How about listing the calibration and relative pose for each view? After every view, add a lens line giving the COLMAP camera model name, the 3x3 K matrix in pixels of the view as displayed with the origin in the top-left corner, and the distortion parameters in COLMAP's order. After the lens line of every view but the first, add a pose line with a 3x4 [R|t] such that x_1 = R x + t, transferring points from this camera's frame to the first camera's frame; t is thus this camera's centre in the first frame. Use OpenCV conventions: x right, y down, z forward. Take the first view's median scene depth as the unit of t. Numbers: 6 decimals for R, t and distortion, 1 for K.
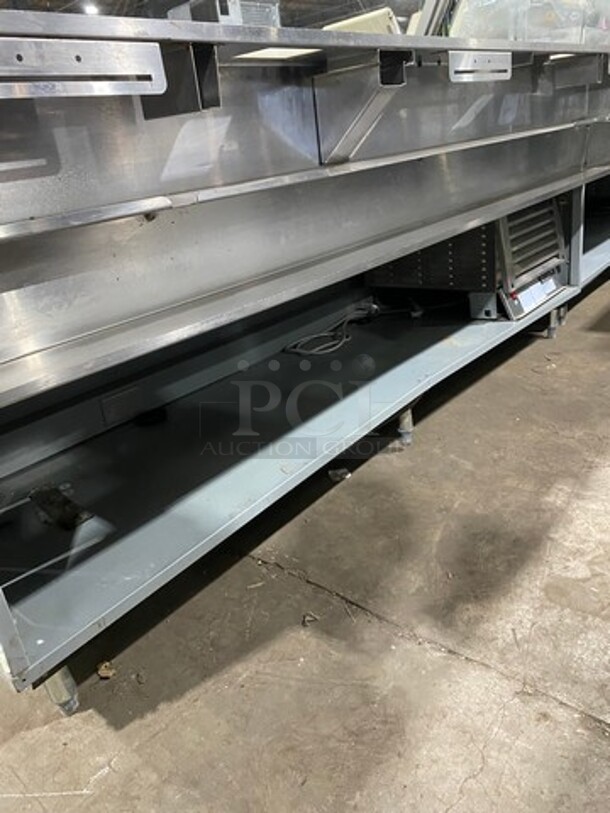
lens RADIAL K [[619.6, 0, 308.5], [0, 619.6, 404.6], [0, 0, 1]] dist [0.019581, -0.004198]
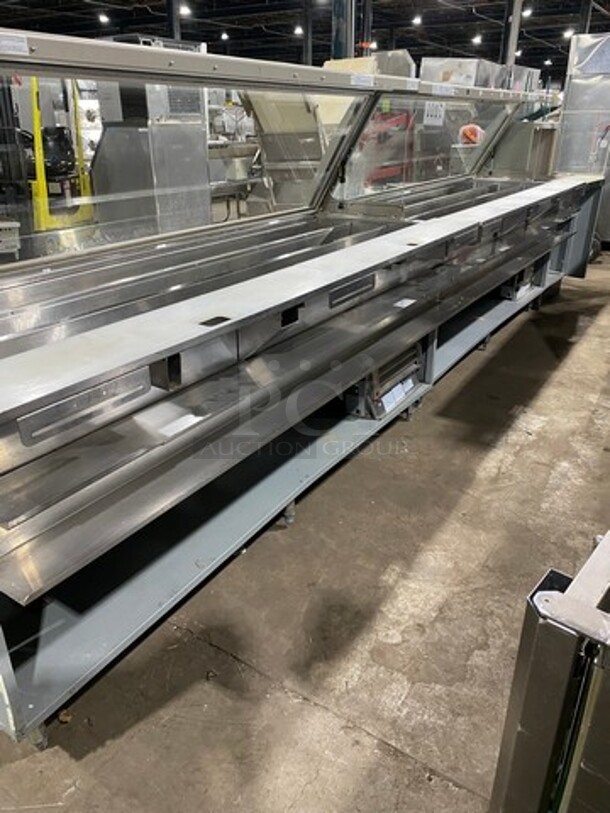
lens RADIAL K [[619.6, 0, 306.9], [0, 619.6, 406.6], [0, 0, 1]] dist [0.019581, -0.004198]
pose [[0.984158, 0.056273, 0.168128, -0.065993], [-0.060639, 0.997940, 0.020941, -0.361947], [-0.166603, -0.030804, 0.985543, -0.499165]]
